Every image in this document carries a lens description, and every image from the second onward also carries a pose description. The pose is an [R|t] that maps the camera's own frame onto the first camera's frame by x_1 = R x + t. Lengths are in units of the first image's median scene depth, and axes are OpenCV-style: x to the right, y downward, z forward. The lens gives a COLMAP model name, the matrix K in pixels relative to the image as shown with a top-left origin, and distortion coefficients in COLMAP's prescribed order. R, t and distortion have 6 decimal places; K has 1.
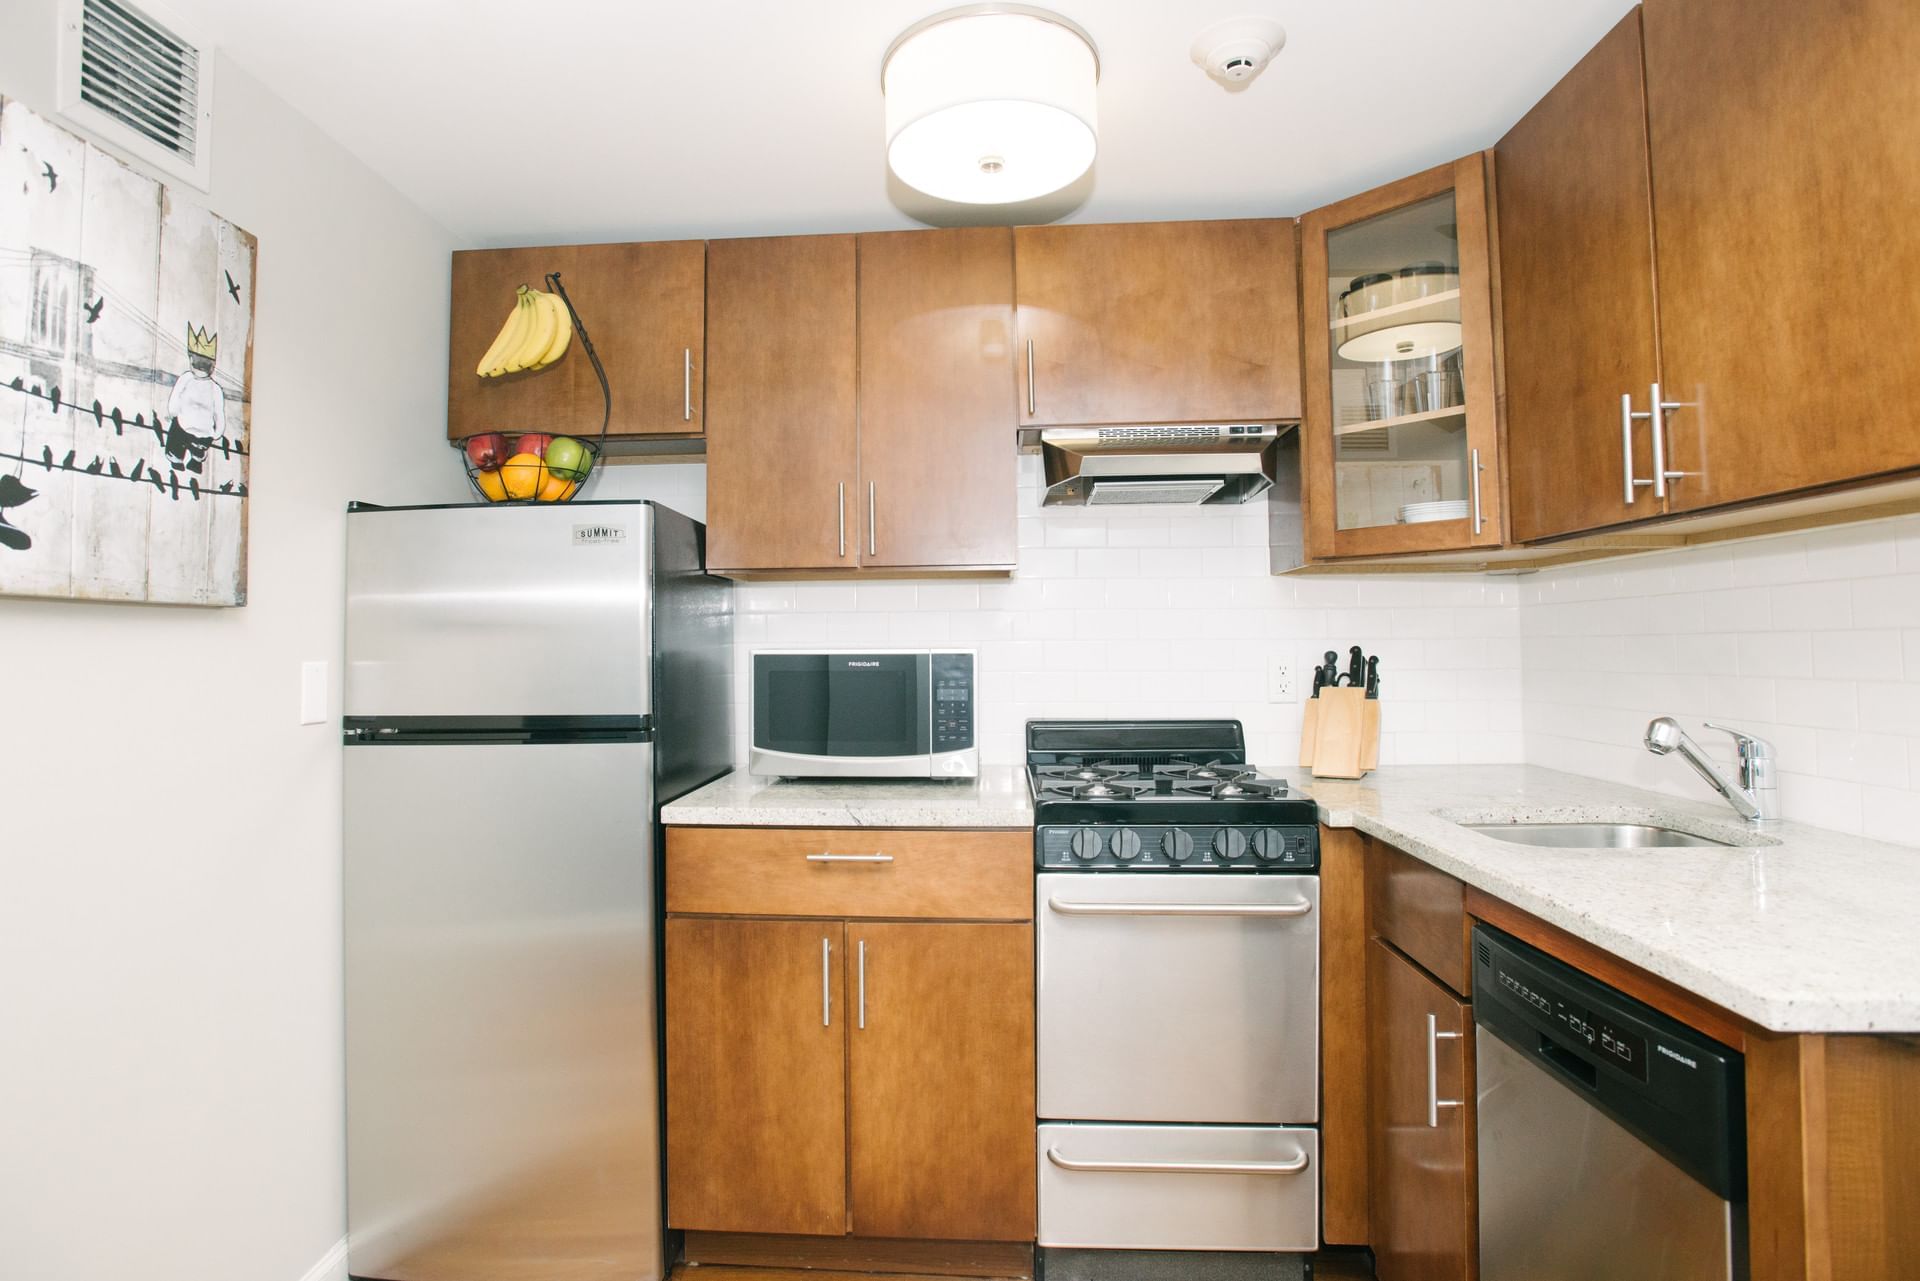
lens RADIAL K [[969.5, 0, 847.9], [0, 969.5, 610.3], [0, 0, 1]] dist [-0.048253, 0.018518]
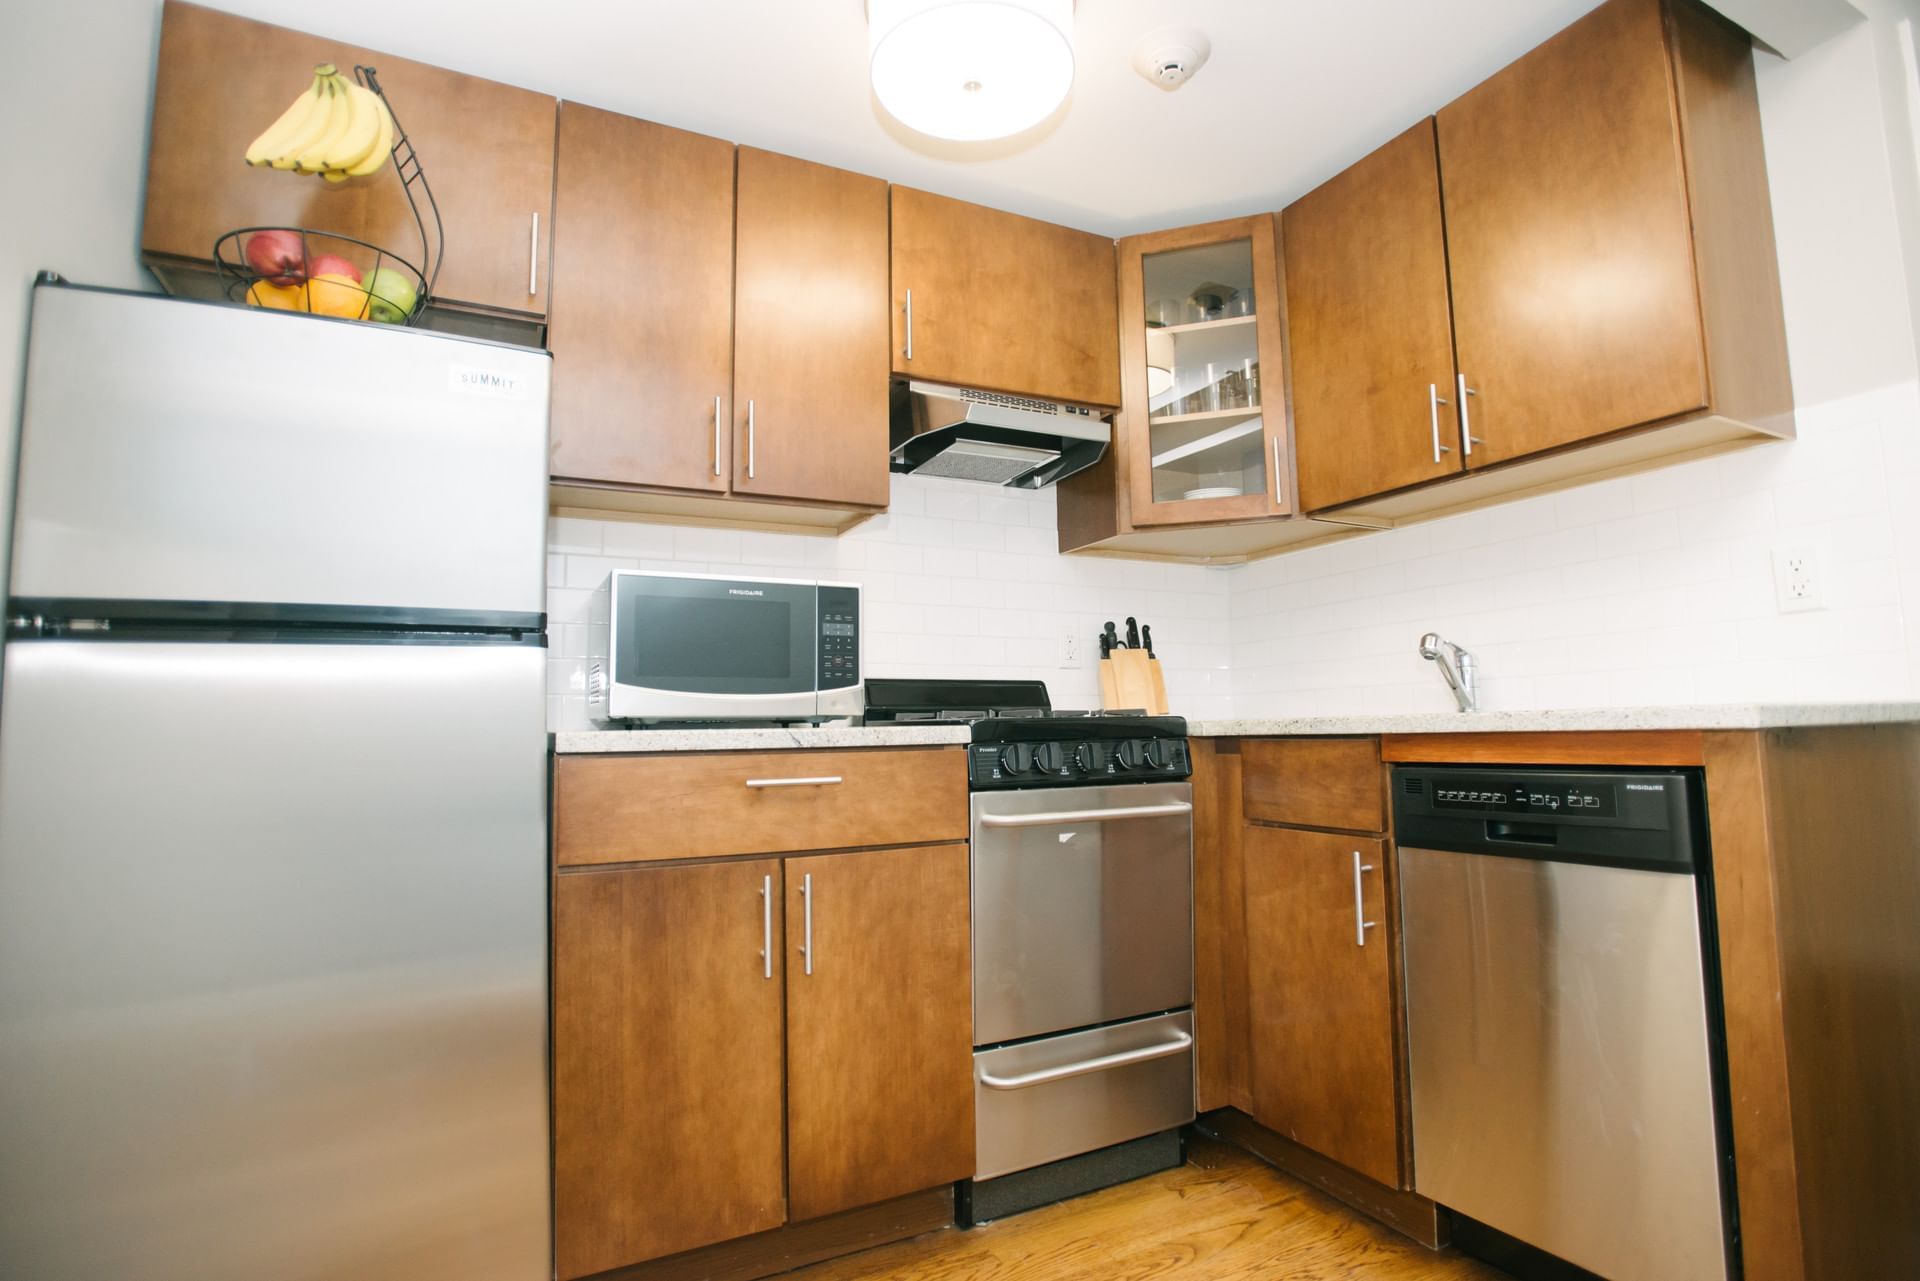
lens RADIAL K [[969.5, 0, 923.6], [0, 969.5, 626.1], [0, 0, 1]] dist [-0.048253, 0.018518]
pose [[0.847718, 0.058051, 0.527261, -0.369410], [-0.022873, 0.997069, -0.073002, 0.173262], [-0.529954, 0.049825, 0.846561, 0.175300]]
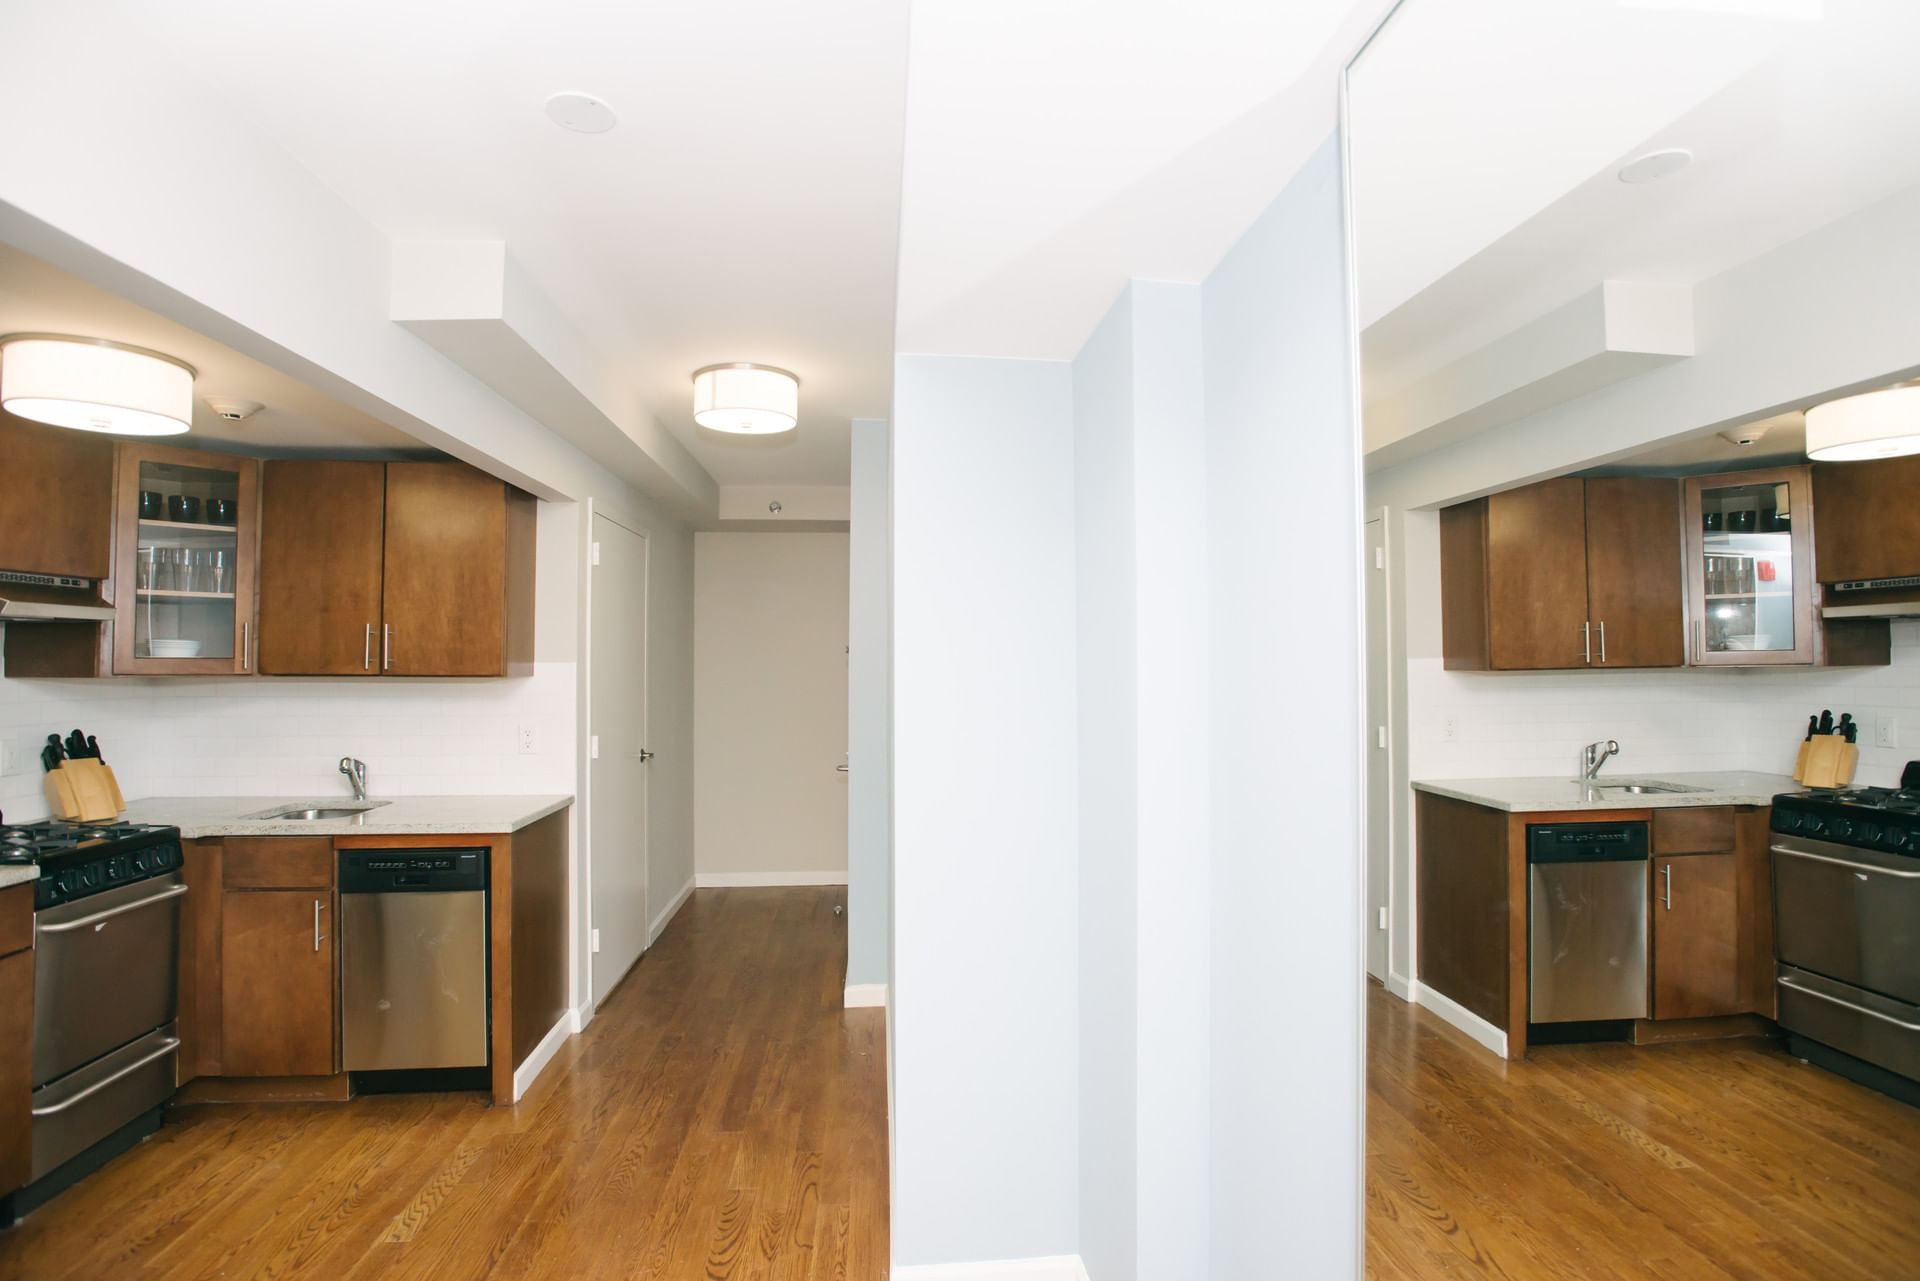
lens RADIAL K [[969.5, 0, 970.2], [0, 969.5, 637.0], [0, 0, 1]] dist [-0.048253, 0.018518]
pose [[-0.184280, 0.044805, 0.981852, -1.329269], [-0.036761, 0.997947, -0.052439, -0.088401], [-0.982186, -0.045758, -0.182254, -0.041551]]
